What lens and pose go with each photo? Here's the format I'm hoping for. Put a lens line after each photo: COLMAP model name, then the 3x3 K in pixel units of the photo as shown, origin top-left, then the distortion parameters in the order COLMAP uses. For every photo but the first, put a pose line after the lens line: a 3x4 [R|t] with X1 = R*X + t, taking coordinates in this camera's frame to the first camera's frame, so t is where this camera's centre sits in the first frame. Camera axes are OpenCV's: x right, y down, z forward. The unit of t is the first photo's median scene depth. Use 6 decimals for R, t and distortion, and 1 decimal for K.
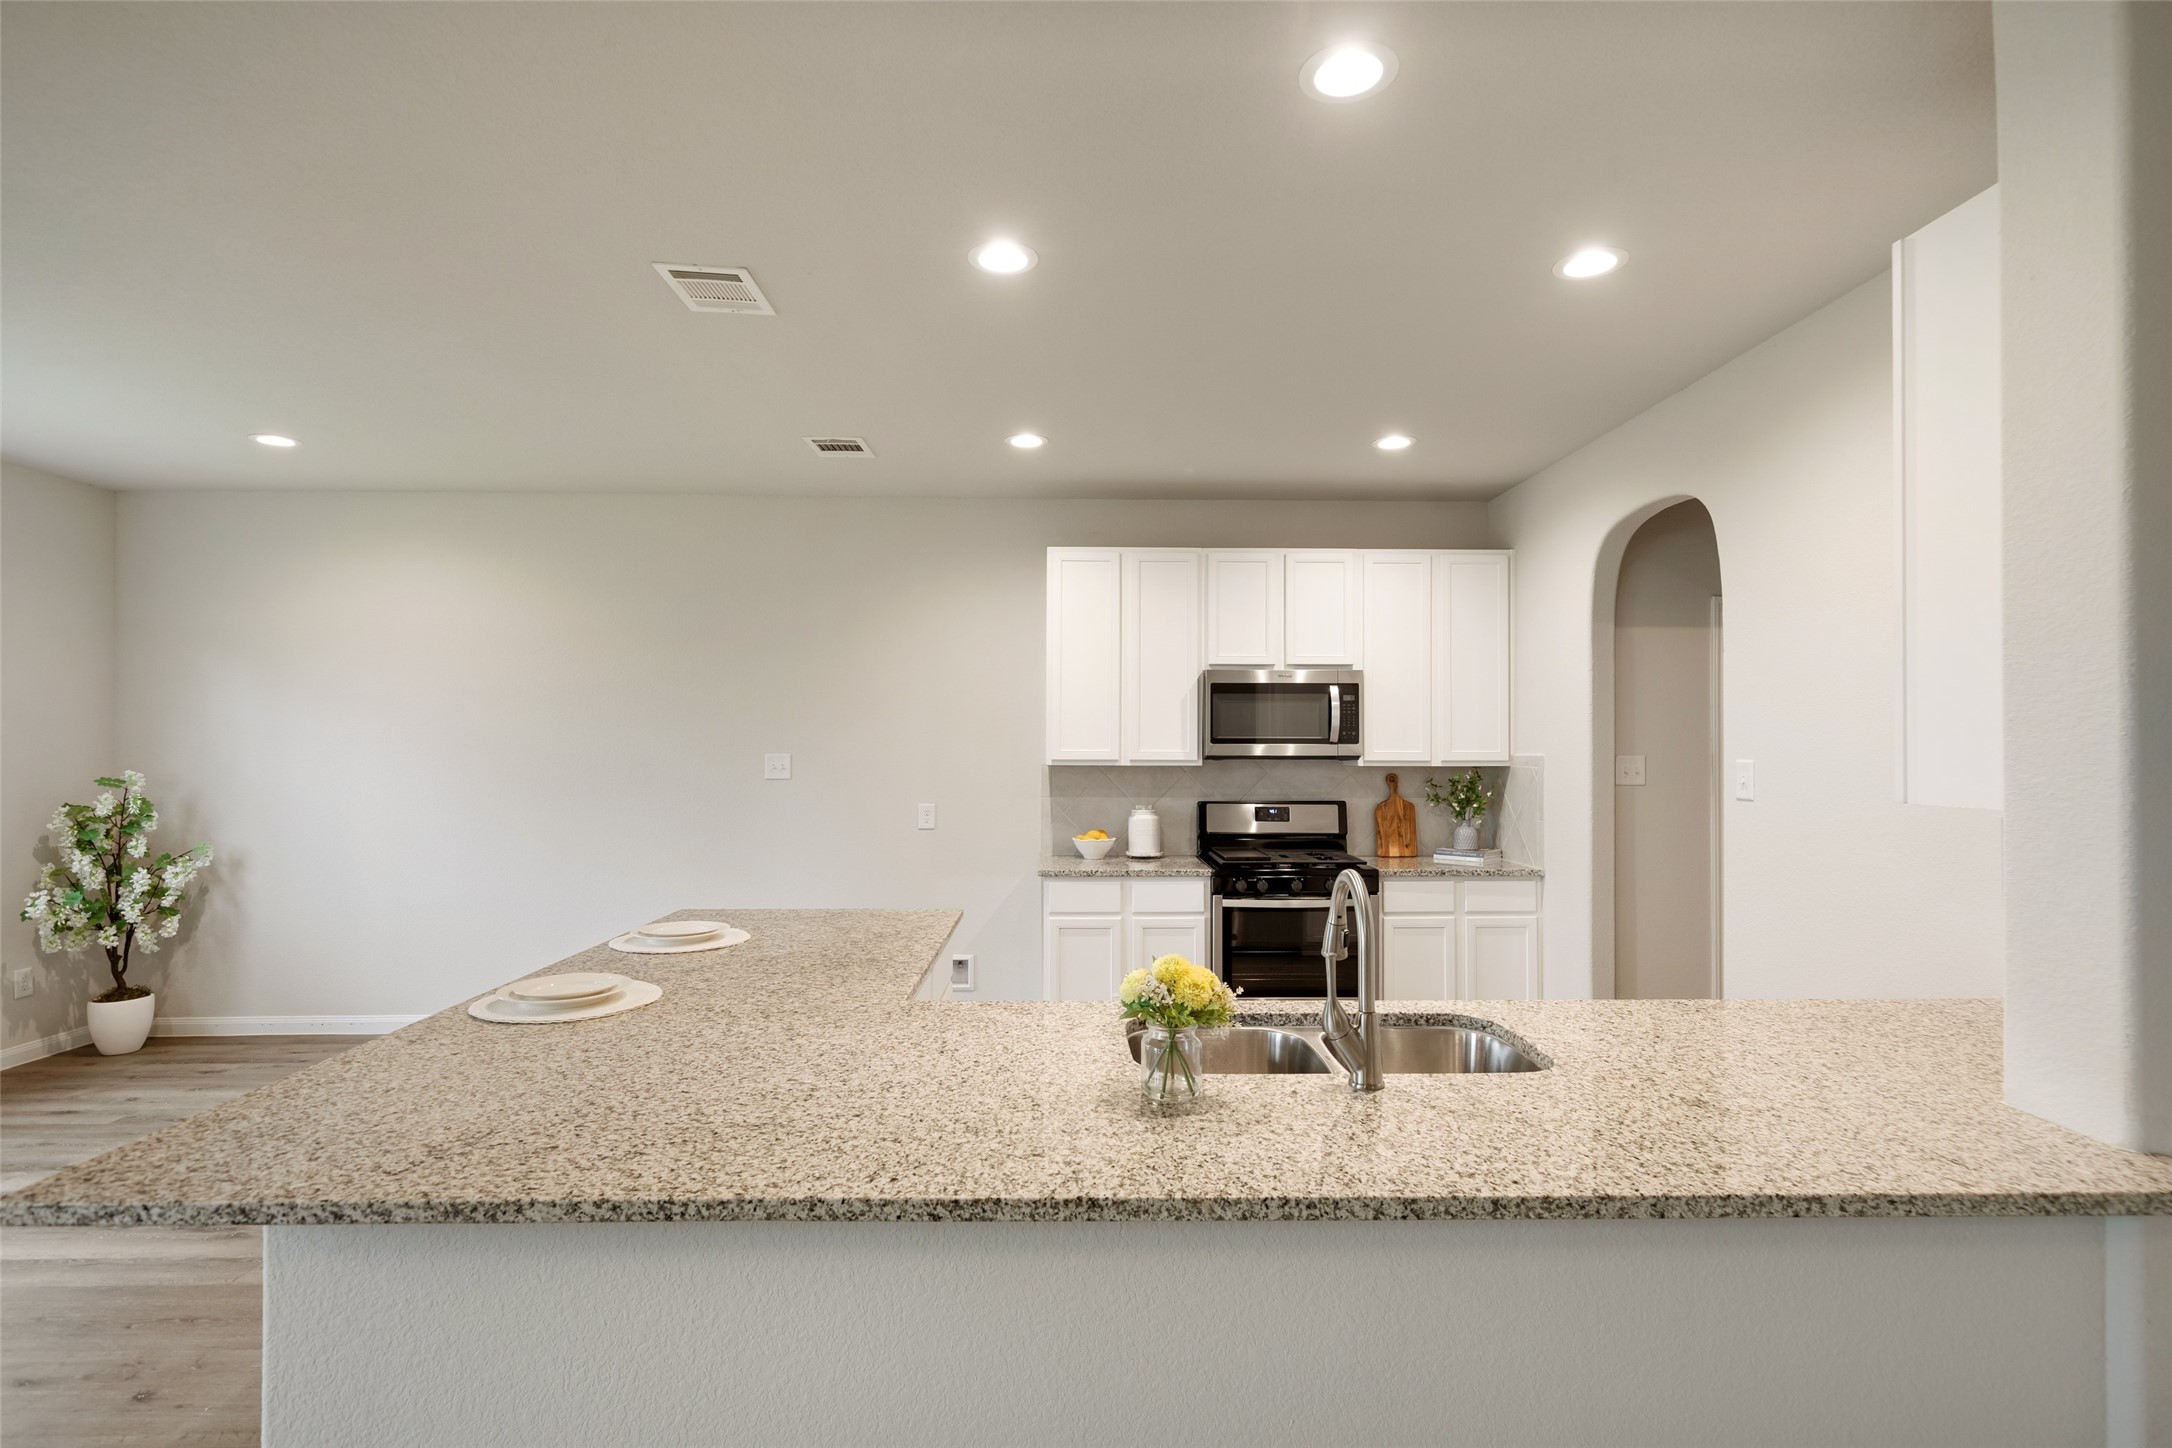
lens RADIAL K [[1053.3, 0, 1094.2], [0, 1053.3, 733.3], [0, 0, 1]] dist [0.001810, 0.000779]
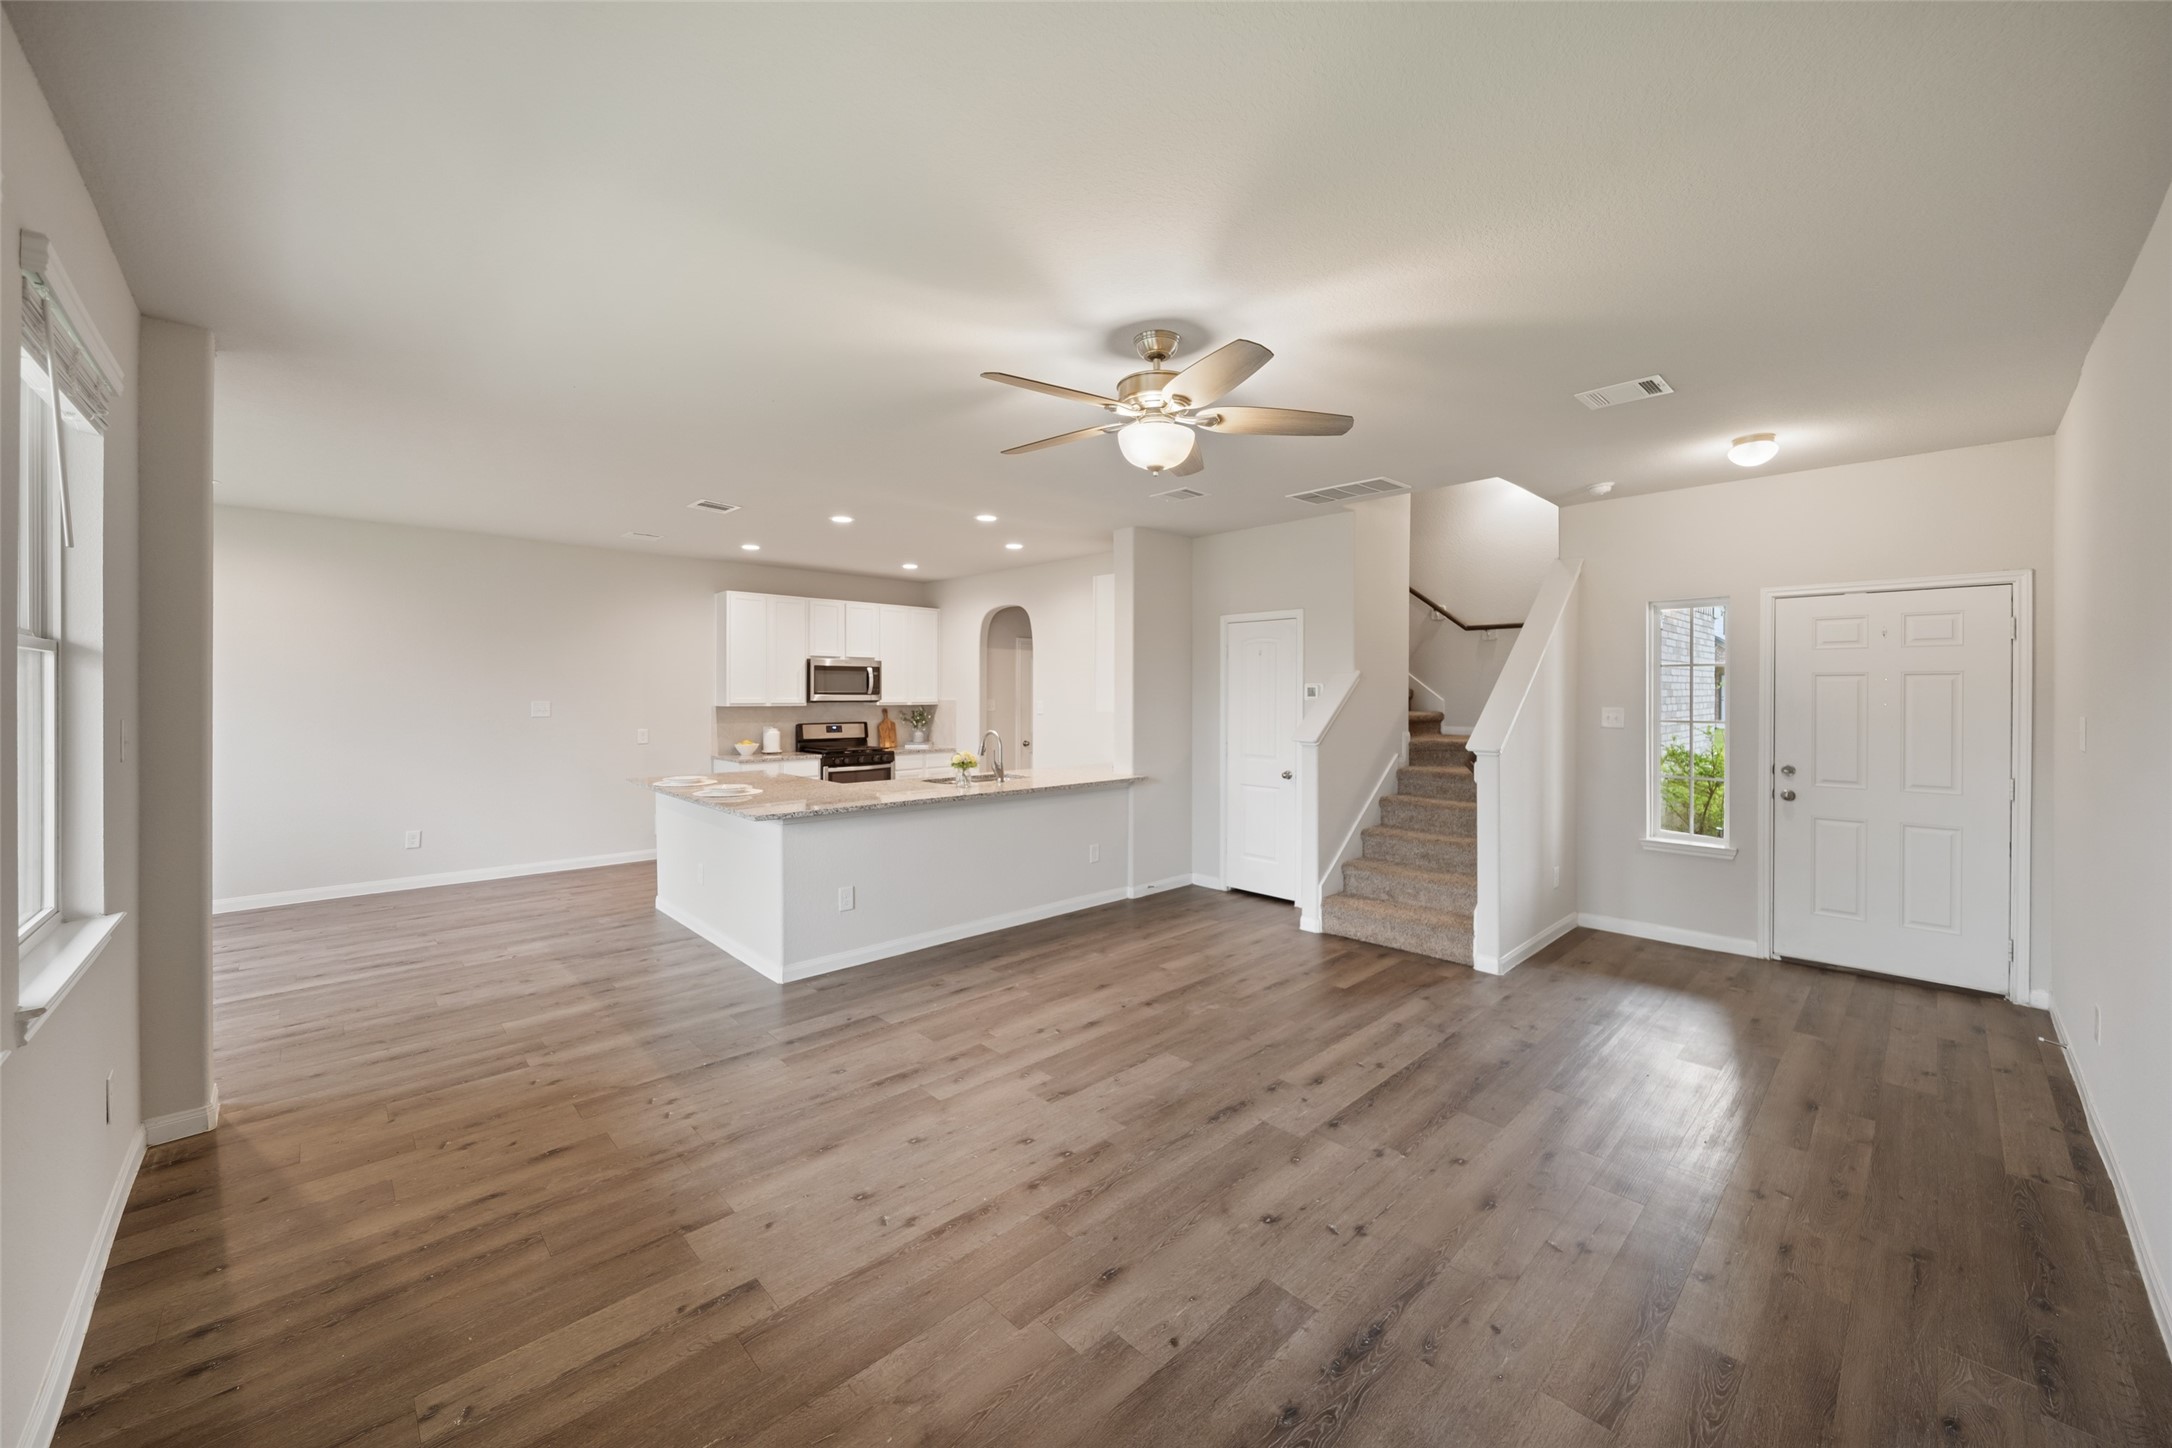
lens RADIAL K [[812.5, 0, 1117.0], [0, 812.5, 707.1], [0, 0, 1]] dist [-0.005249, 0.000782]
pose [[0.721193, -0.013550, 0.692602, -0.555734], [-0.010099, 0.999497, 0.030070, -0.019730], [-0.692661, -0.028681, 0.720693, -0.547182]]
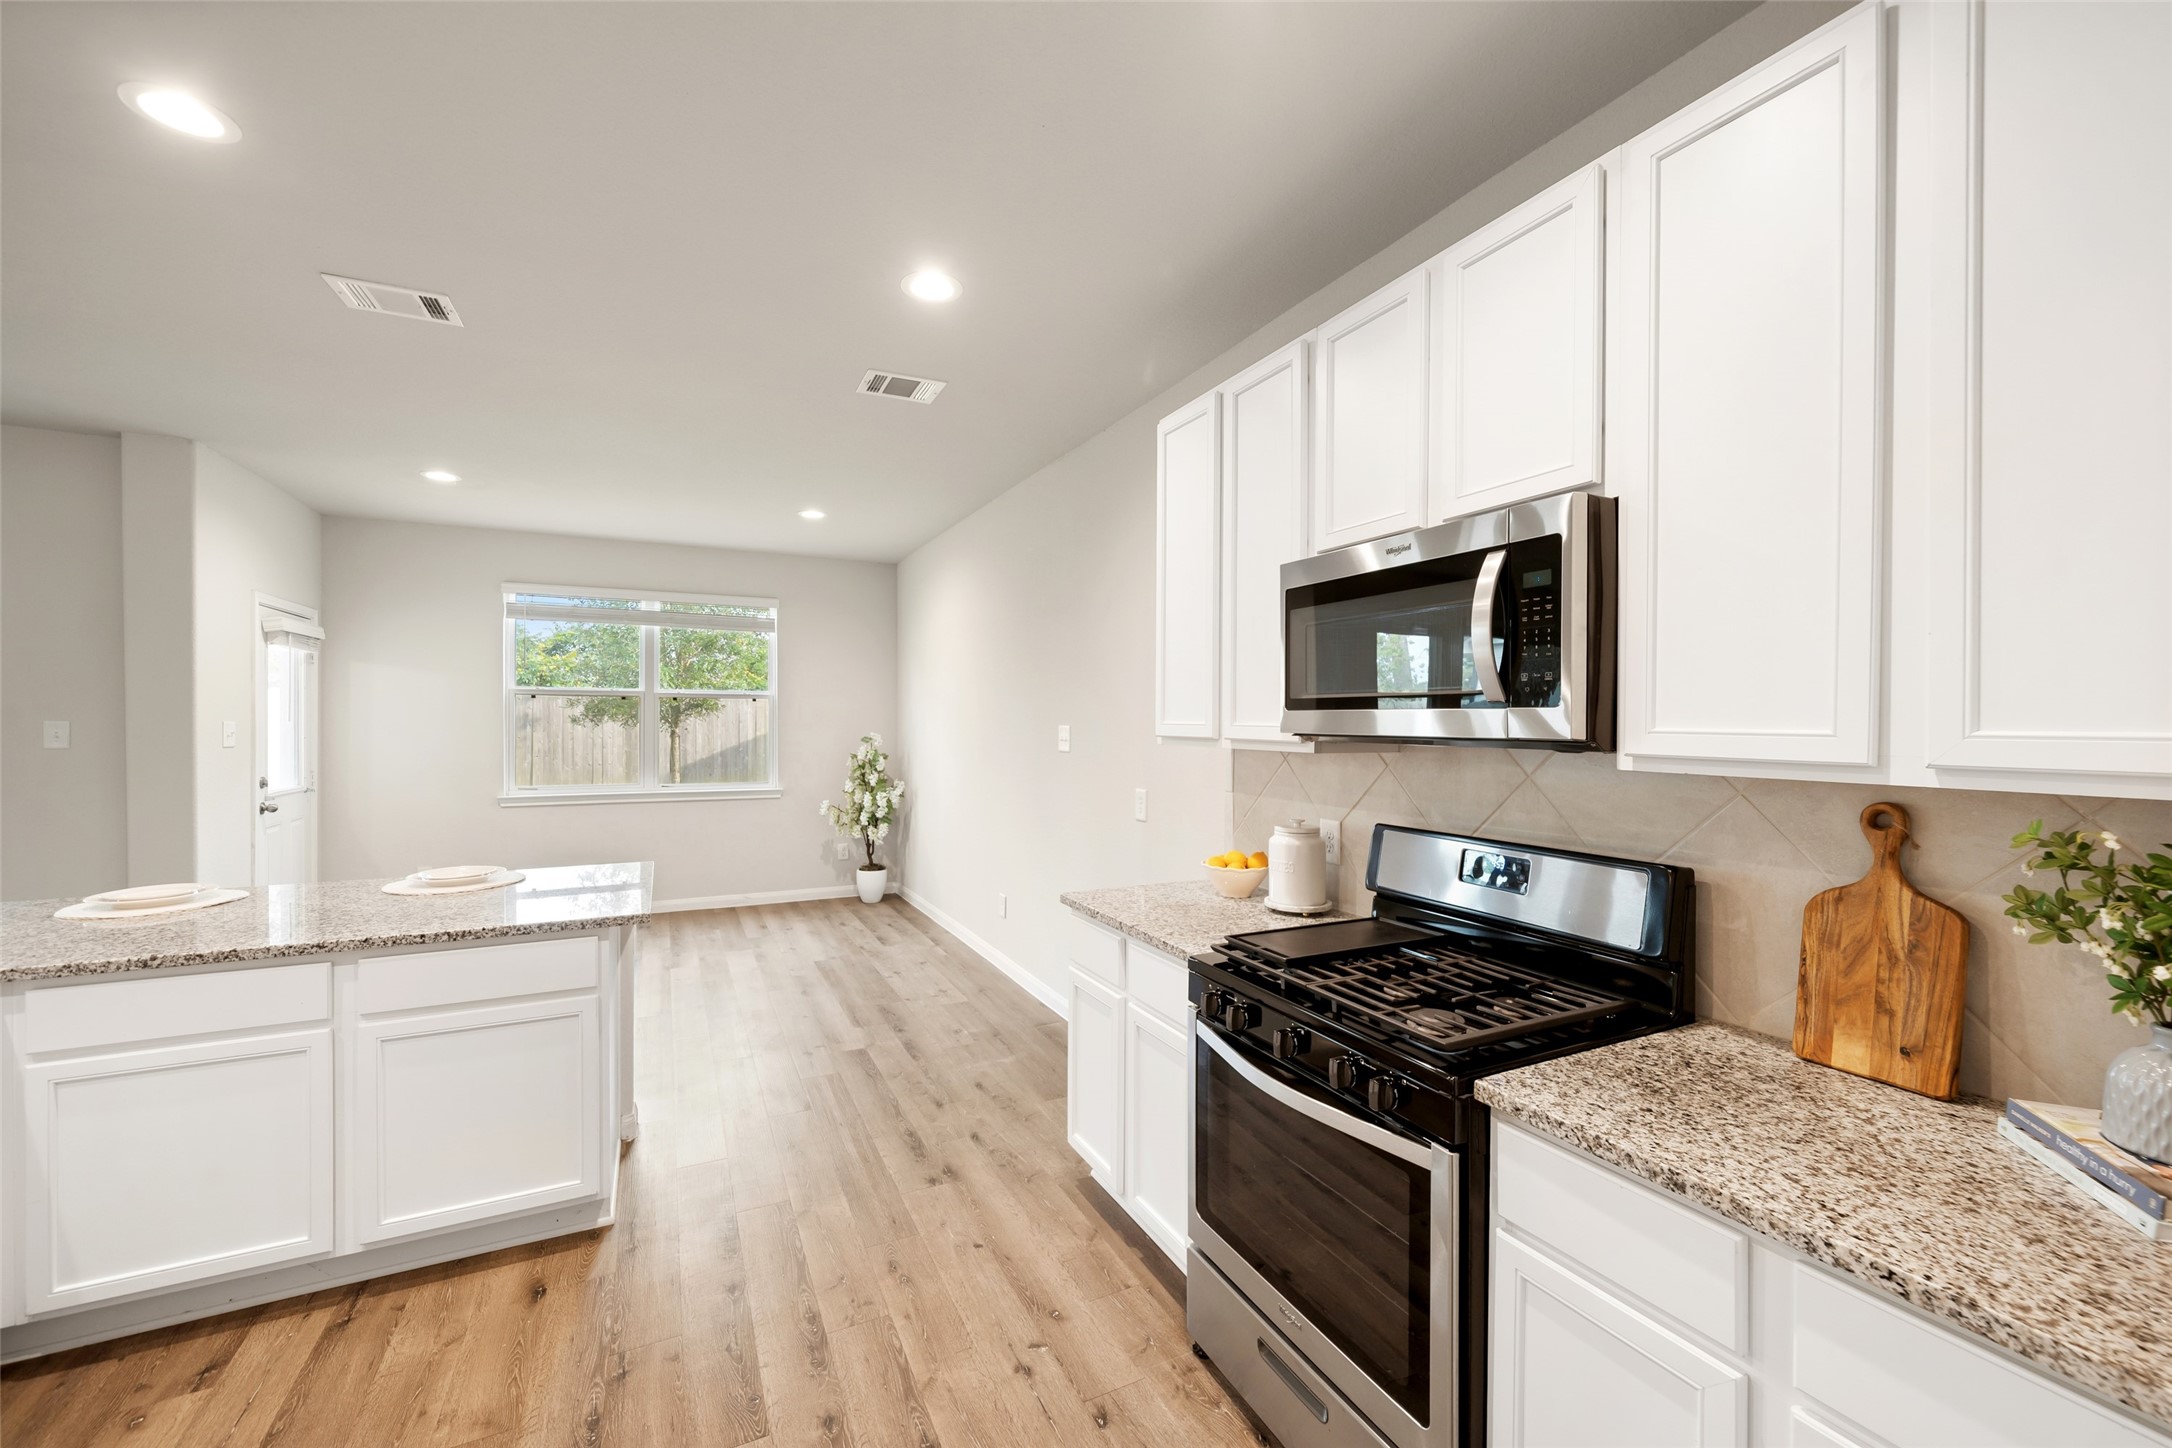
lens RADIAL K [[854.8, 0, 1088.9], [0, 854.8, 717.8], [0, 0, 1]] dist [-0.004037, 0.000036]
pose [[0.423835, -0.002055, -0.905737, 0.439250], [0.005645, 0.999984, 0.000373, 0.012802], [0.905722, -0.005271, 0.423840, 0.731107]]
